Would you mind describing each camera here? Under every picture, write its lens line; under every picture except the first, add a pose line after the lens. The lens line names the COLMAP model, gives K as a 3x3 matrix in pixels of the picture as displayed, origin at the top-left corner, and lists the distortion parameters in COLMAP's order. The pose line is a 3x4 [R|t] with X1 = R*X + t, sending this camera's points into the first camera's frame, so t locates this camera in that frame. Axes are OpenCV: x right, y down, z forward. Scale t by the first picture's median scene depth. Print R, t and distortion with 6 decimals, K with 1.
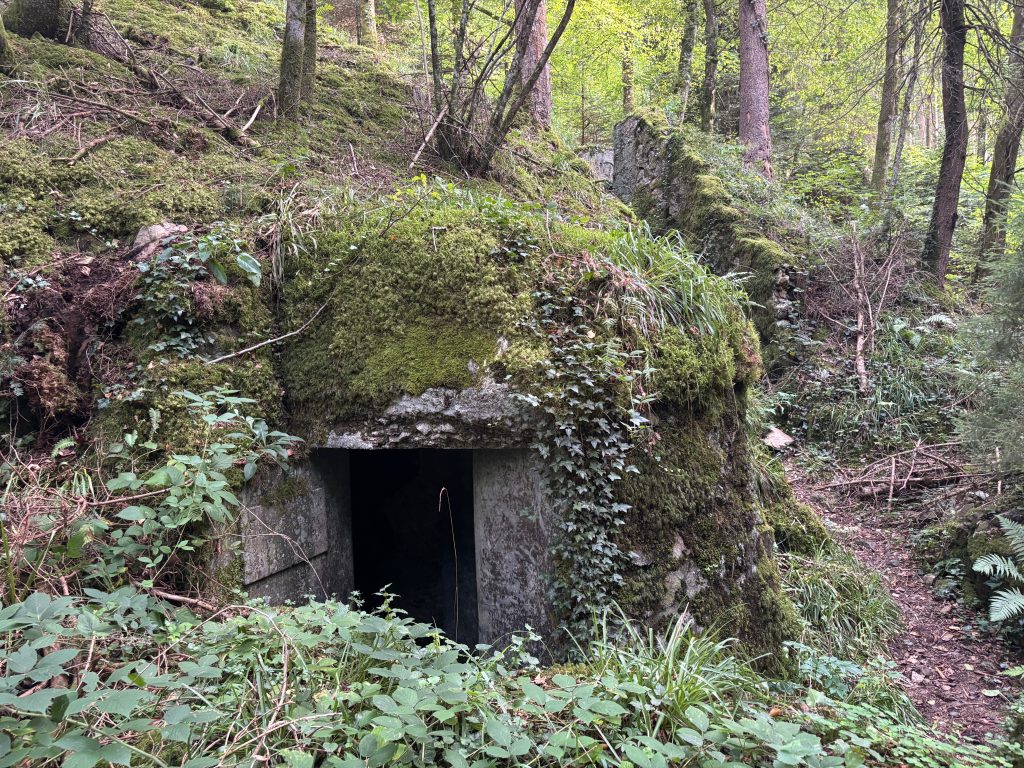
lens RADIAL K [[768.1, 0, 519.7], [0, 768.1, 384.0], [0, 0, 1]] dist [0.016138, 0.001164]
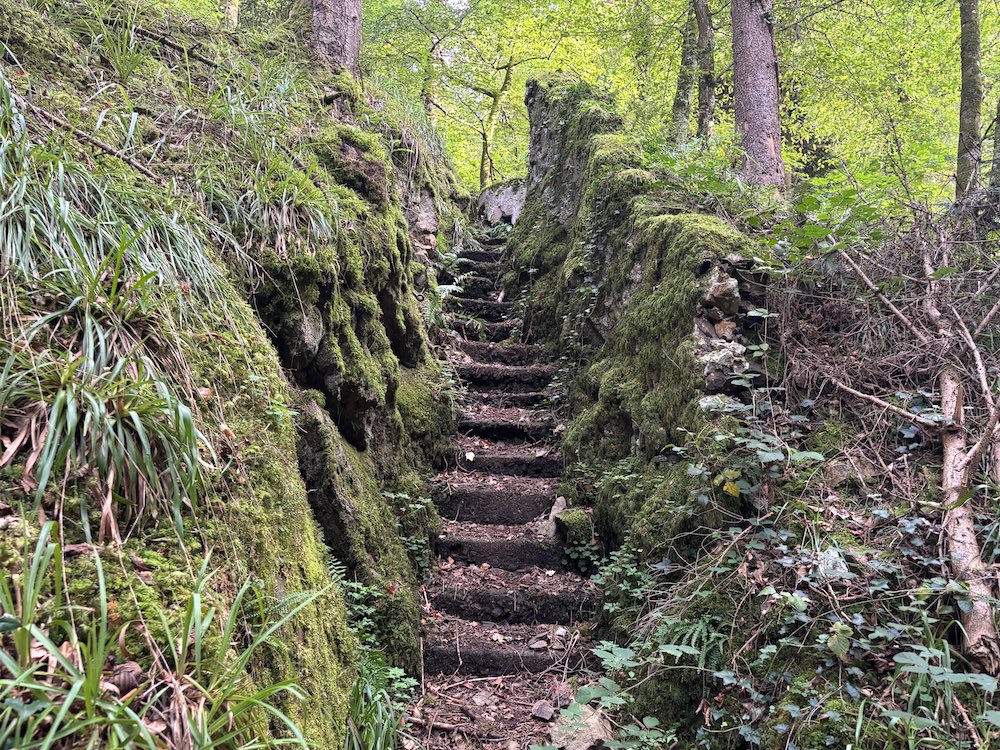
lens RADIAL K [[750.1, 0, 493.4], [0, 750.1, 378.9], [0, 0, 1]] dist [0.016138, 0.001164]
pose [[0.992095, 0.026053, -0.122758, 0.286291], [-0.047119, 0.983974, -0.171973, -0.025376], [0.116310, 0.176398, 0.977423, 0.656887]]
